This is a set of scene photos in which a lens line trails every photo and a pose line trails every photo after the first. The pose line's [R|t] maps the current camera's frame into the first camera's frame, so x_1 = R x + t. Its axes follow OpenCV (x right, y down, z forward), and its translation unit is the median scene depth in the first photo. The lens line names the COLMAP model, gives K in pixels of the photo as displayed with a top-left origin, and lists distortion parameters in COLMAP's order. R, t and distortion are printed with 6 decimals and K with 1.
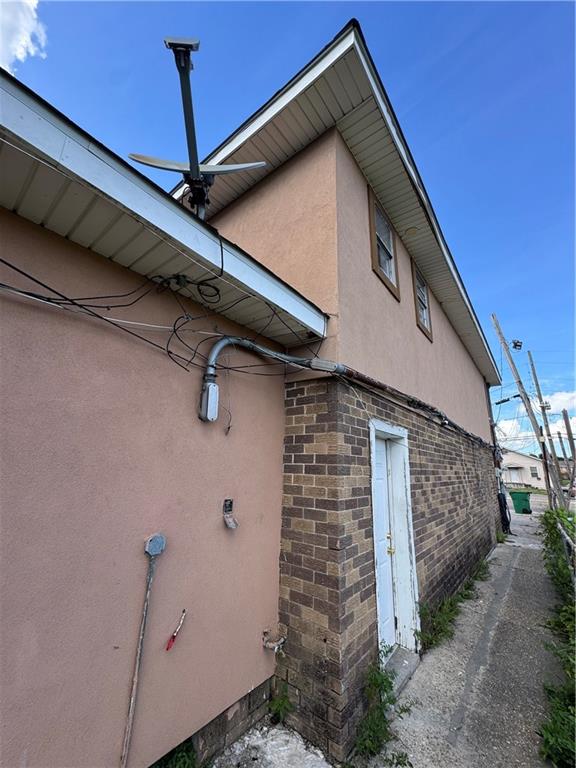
lens RADIAL K [[310.5, 0, 288.0], [0, 310.5, 384.0], [0, 0, 1]] dist [0.001161, 0.000075]
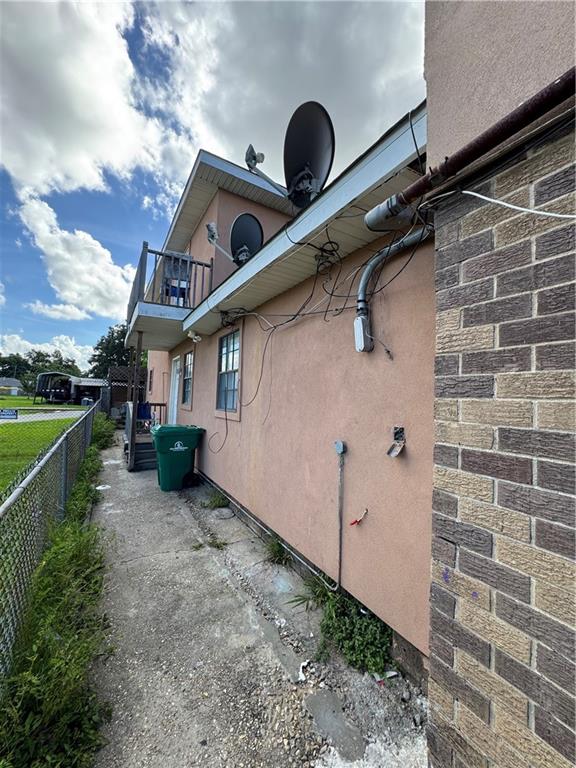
lens RADIAL K [[310.5, 0, 288.0], [0, 310.5, 384.0], [0, 0, 1]] dist [0.001161, 0.000075]
pose [[-0.362001, -0.092253, -0.927601, 0.720504], [0.192305, 0.966295, -0.171149, 0.314732], [0.912126, -0.240339, -0.332059, 0.955961]]
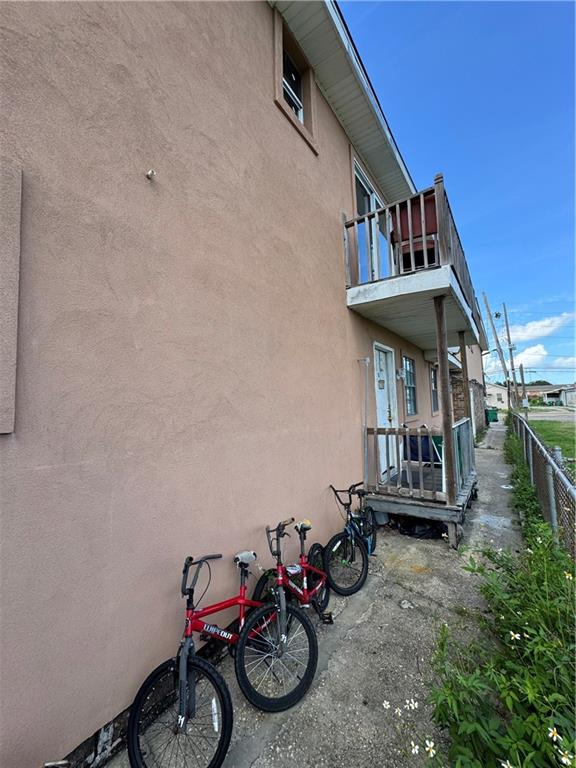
lens RADIAL K [[310.5, 0, 288.0], [0, 310.5, 384.0], [0, 0, 1]] dist [0.001161, 0.000075]
pose [[0.996122, -0.060636, 0.063755, -0.327701], [0.047549, 0.980673, 0.189790, -0.115688], [-0.074031, -0.186023, 0.979753, -0.384645]]
